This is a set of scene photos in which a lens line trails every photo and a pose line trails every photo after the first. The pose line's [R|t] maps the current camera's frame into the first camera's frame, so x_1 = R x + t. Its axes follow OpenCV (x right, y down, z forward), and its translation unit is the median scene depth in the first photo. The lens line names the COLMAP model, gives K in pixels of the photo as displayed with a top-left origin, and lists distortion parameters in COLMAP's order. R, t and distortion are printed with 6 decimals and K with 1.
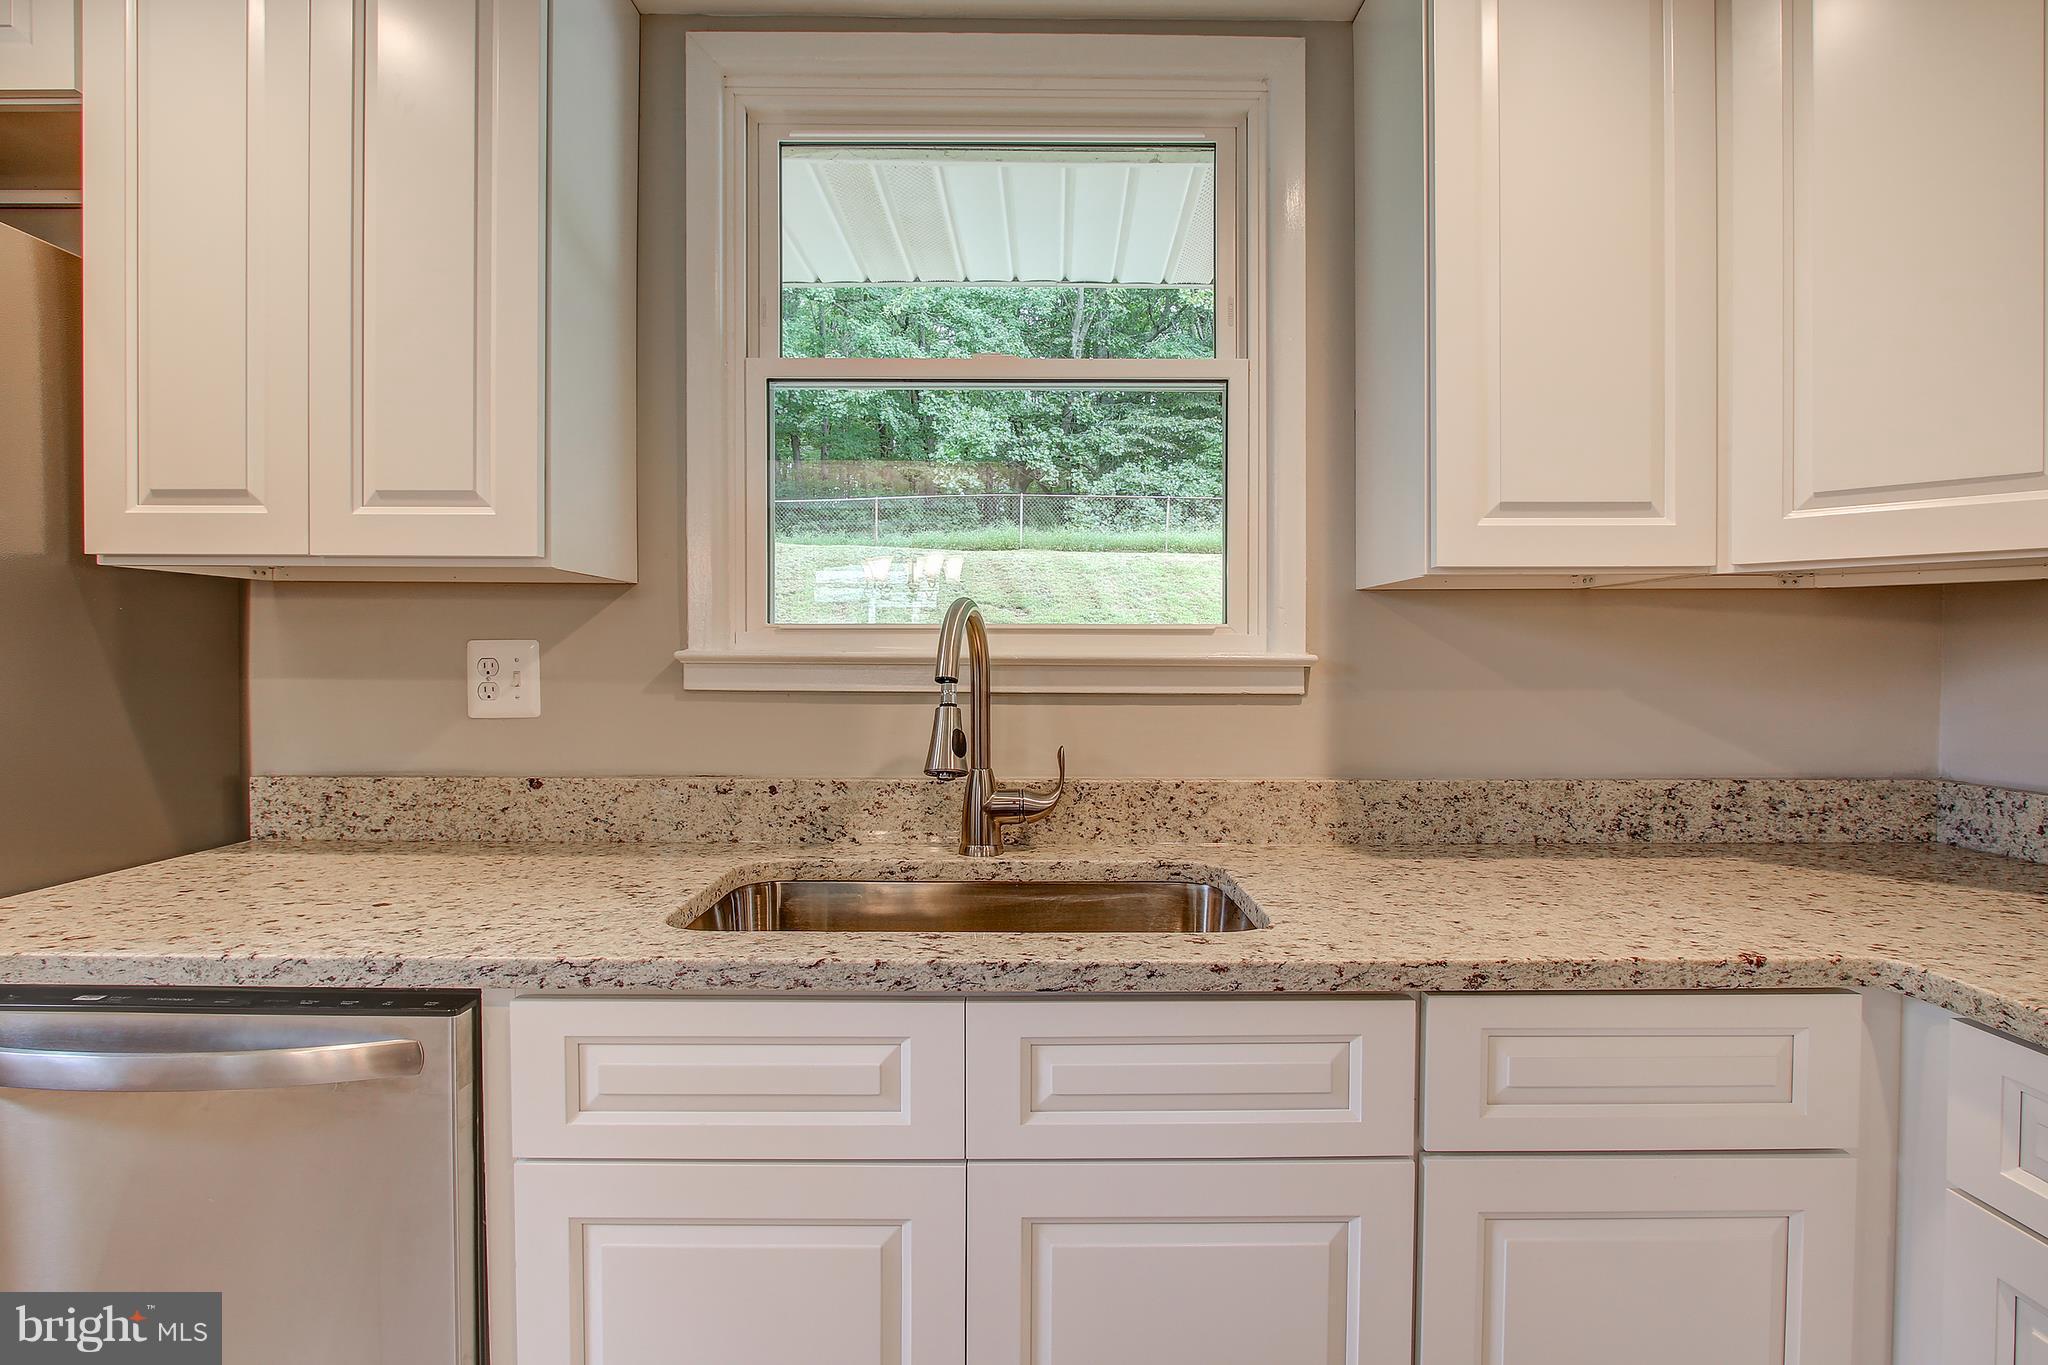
lens RADIAL K [[1013.4, 0, 1034.1], [0, 1013.4, 667.3], [0, 0, 1]] dist [-0.021241, 0.000756]
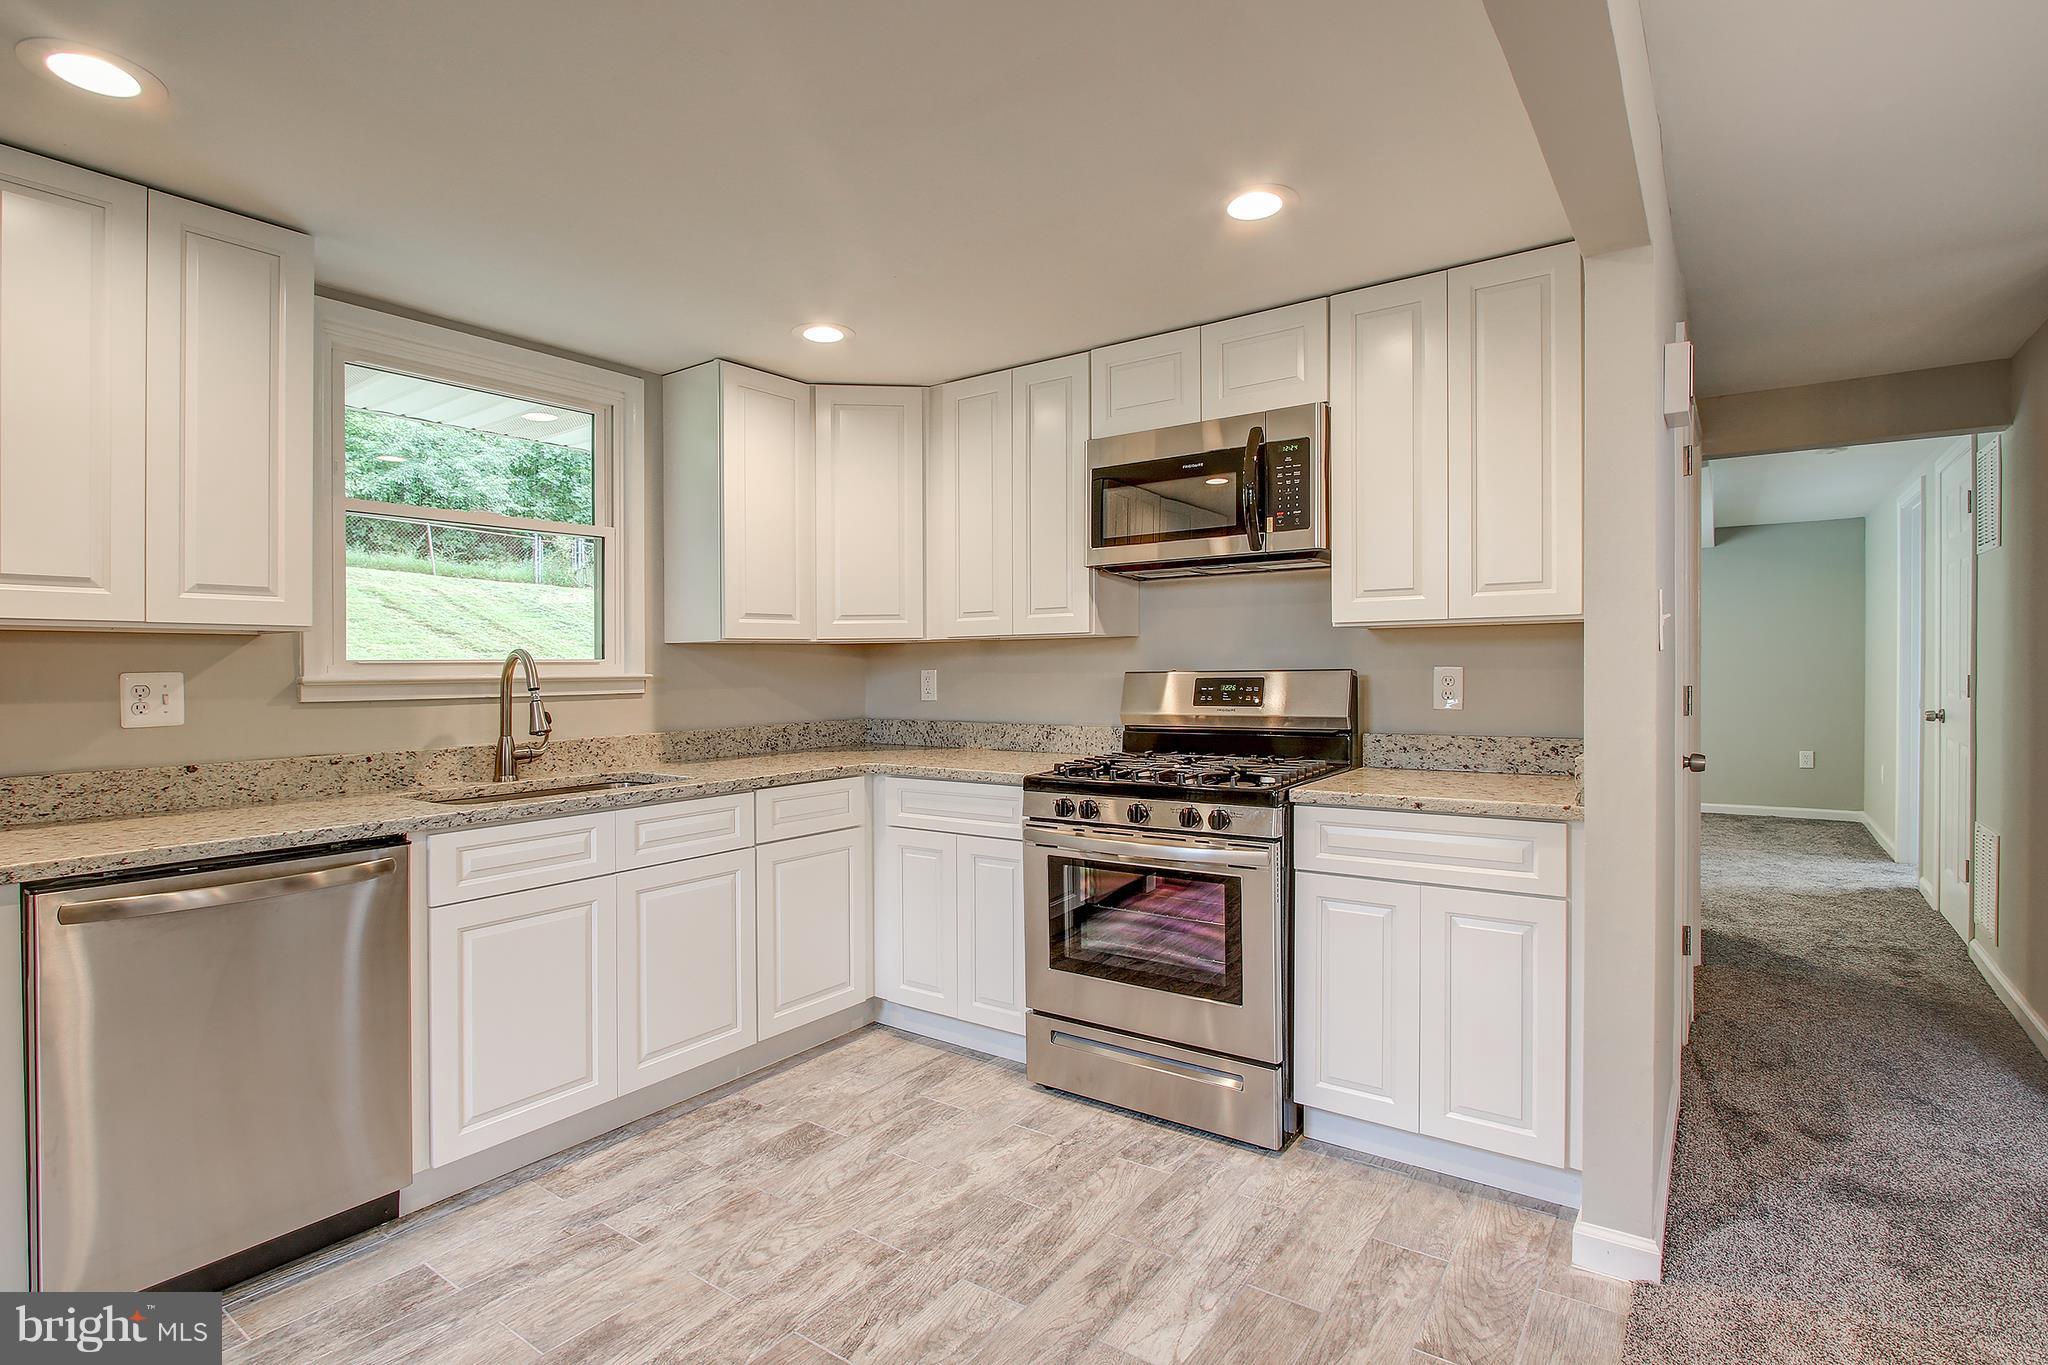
lens RADIAL K [[986.8, 0, 1018.4], [0, 986.8, 665.7], [0, 0, 1]] dist [-0.015628, 0.000998]
pose [[0.587005, -0.008572, 0.809538, -0.941107], [0.020272, 0.999786, -0.004113, -0.006043], [-0.809330, 0.018826, 0.587053, -0.832913]]
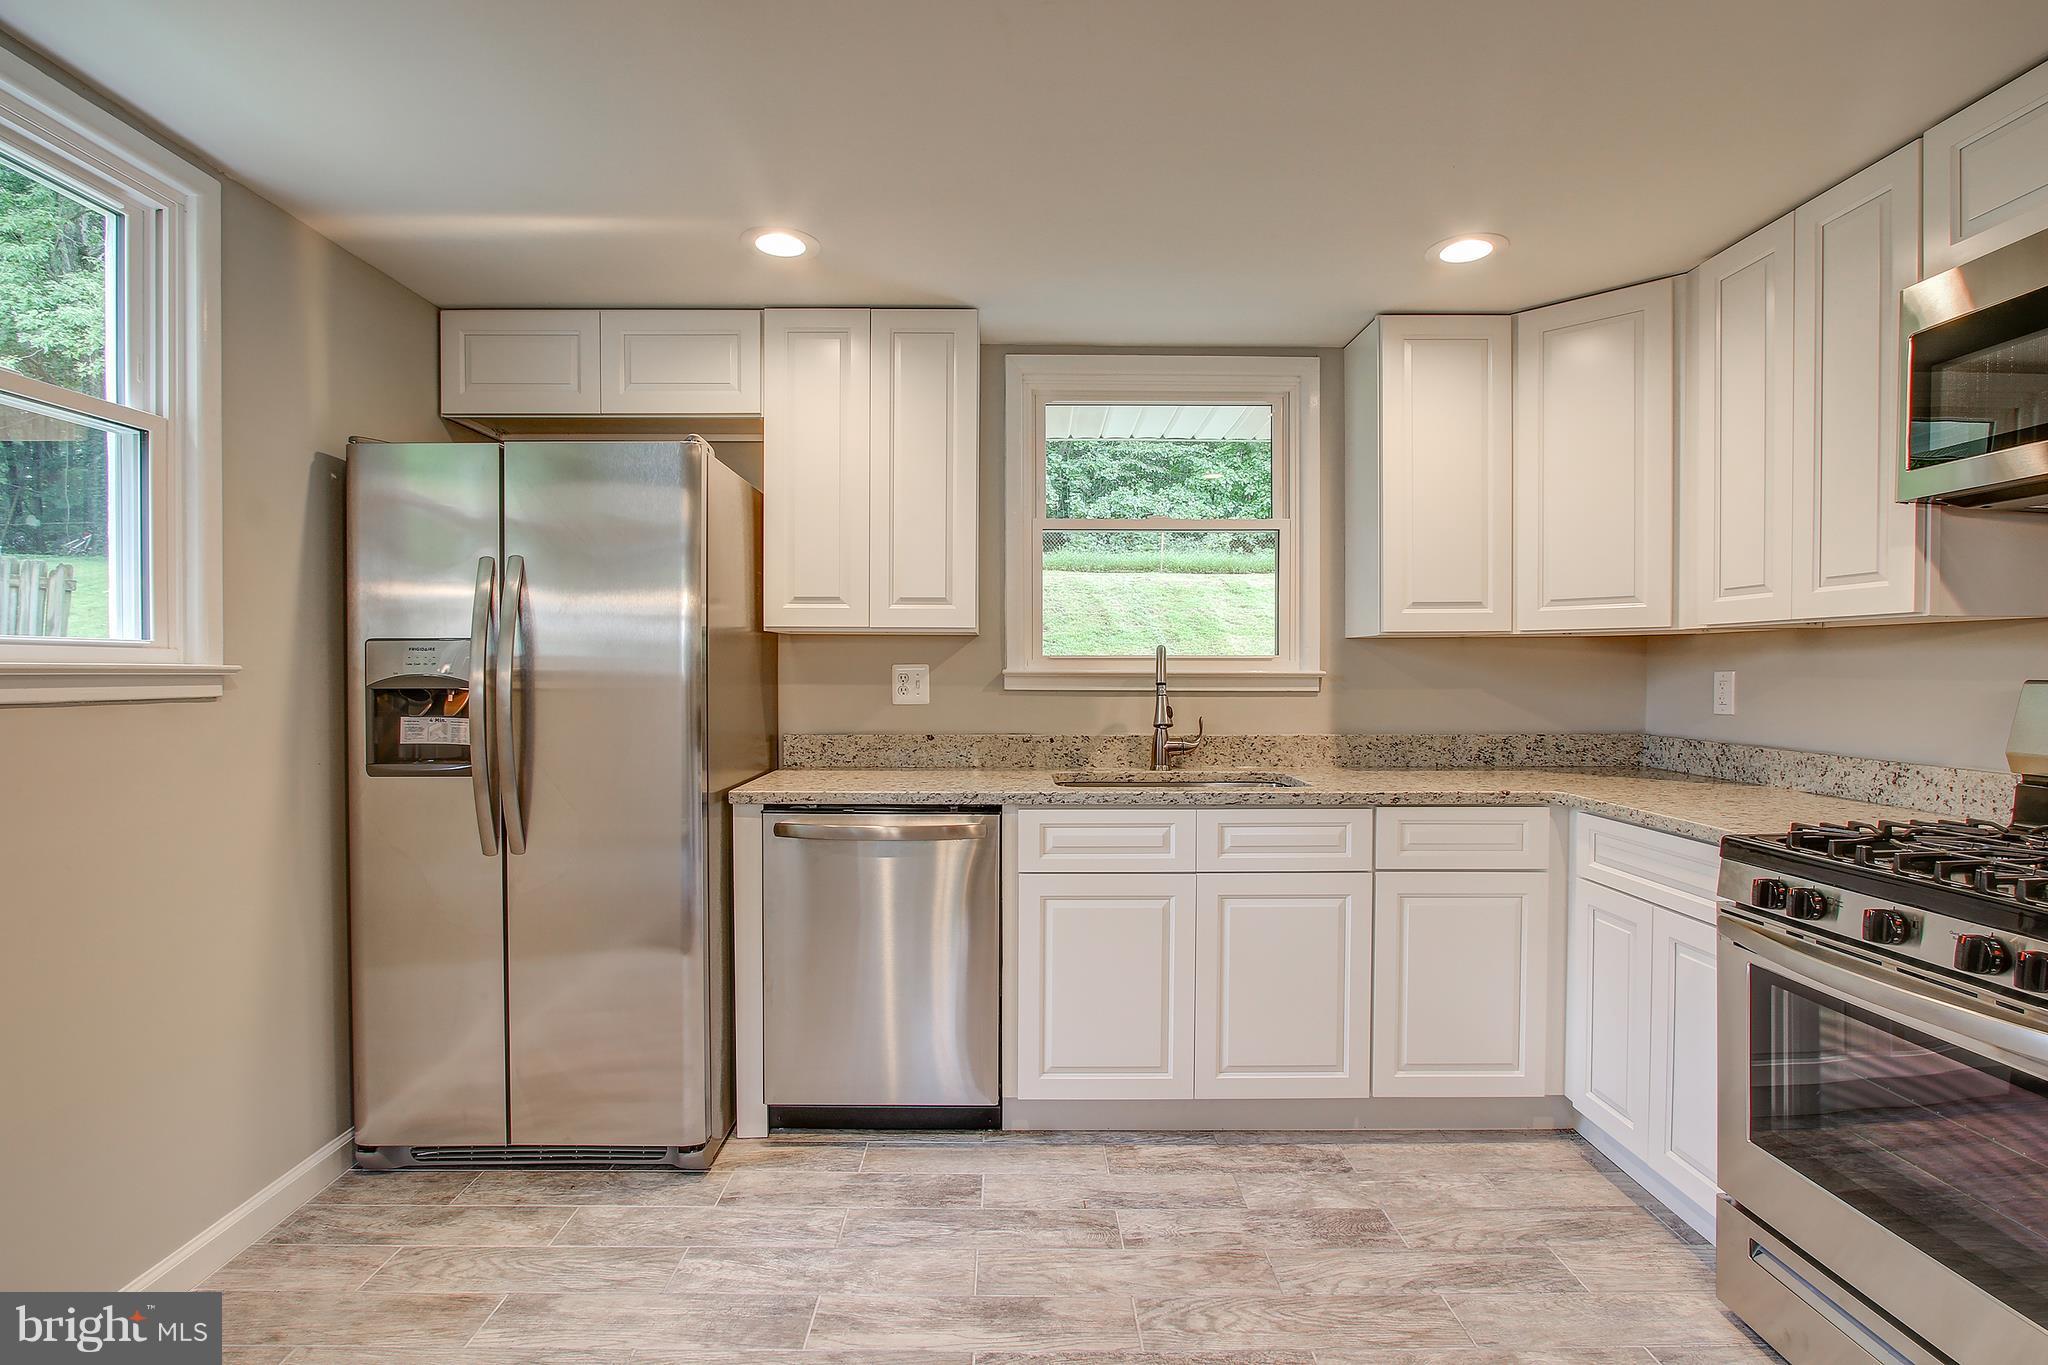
lens RADIAL K [[997.7, 0, 1019.7], [0, 997.7, 679.3], [0, 0, 1]] dist [-0.019947, 0.000955]
pose [[0.999990, -0.002307, 0.003848, -0.327454], [0.002298, 0.999994, 0.002464, -0.002862], [-0.003854, -0.002455, 0.999990, -0.948161]]
